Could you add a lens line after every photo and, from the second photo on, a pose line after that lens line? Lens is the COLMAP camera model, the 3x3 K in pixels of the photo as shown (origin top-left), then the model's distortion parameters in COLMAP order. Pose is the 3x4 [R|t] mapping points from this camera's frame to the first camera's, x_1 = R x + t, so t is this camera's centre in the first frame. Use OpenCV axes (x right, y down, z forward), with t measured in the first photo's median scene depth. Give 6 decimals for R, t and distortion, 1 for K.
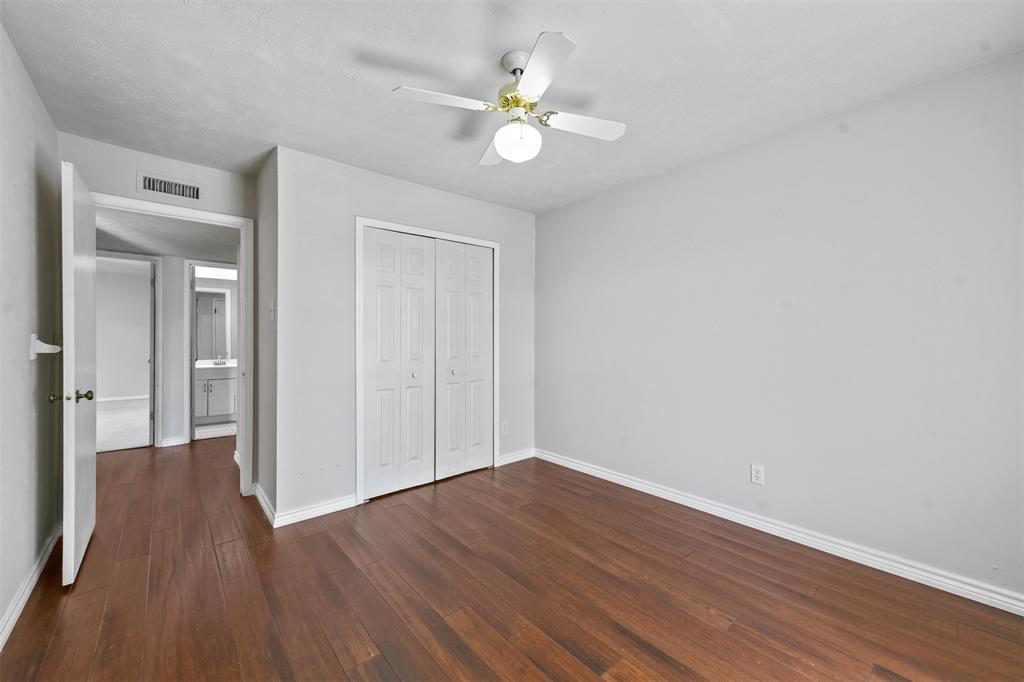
lens RADIAL K [[405.5, 0, 513.3], [0, 405.5, 333.0], [0, 0, 1]] dist [0.018334, 0.000019]
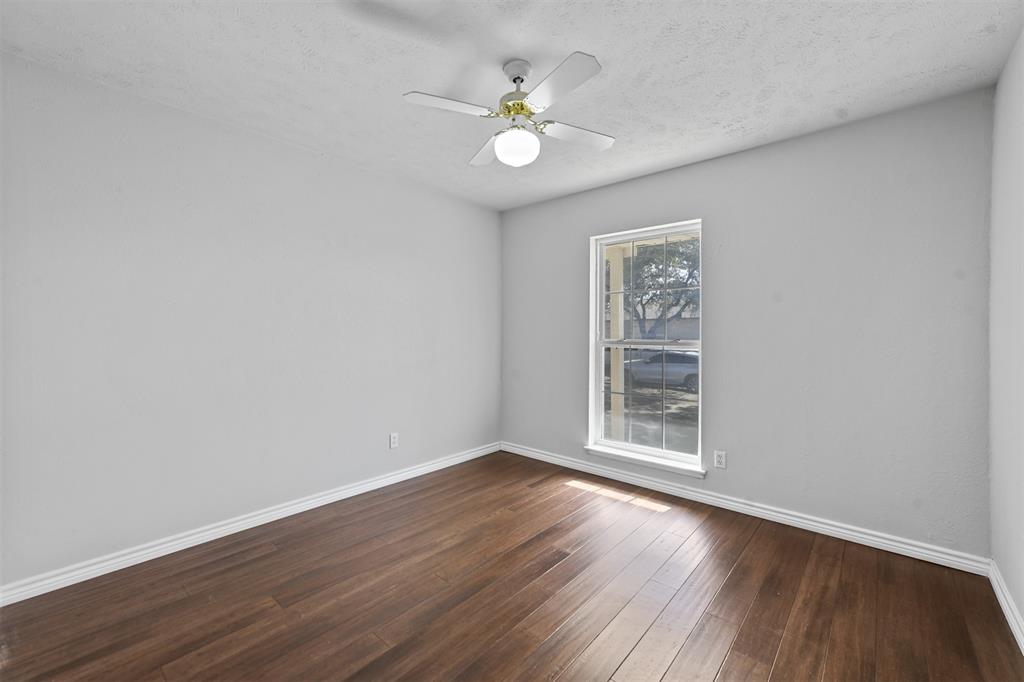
lens RADIAL K [[405.5, 0, 513.3], [0, 405.5, 333.0], [0, 0, 1]] dist [0.018334, 0.000019]
pose [[-0.122087, -0.001457, 0.992518, -0.807709], [-0.012729, 0.999919, -0.000098, 0.003049], [-0.992438, -0.012646, -0.122096, 0.889302]]
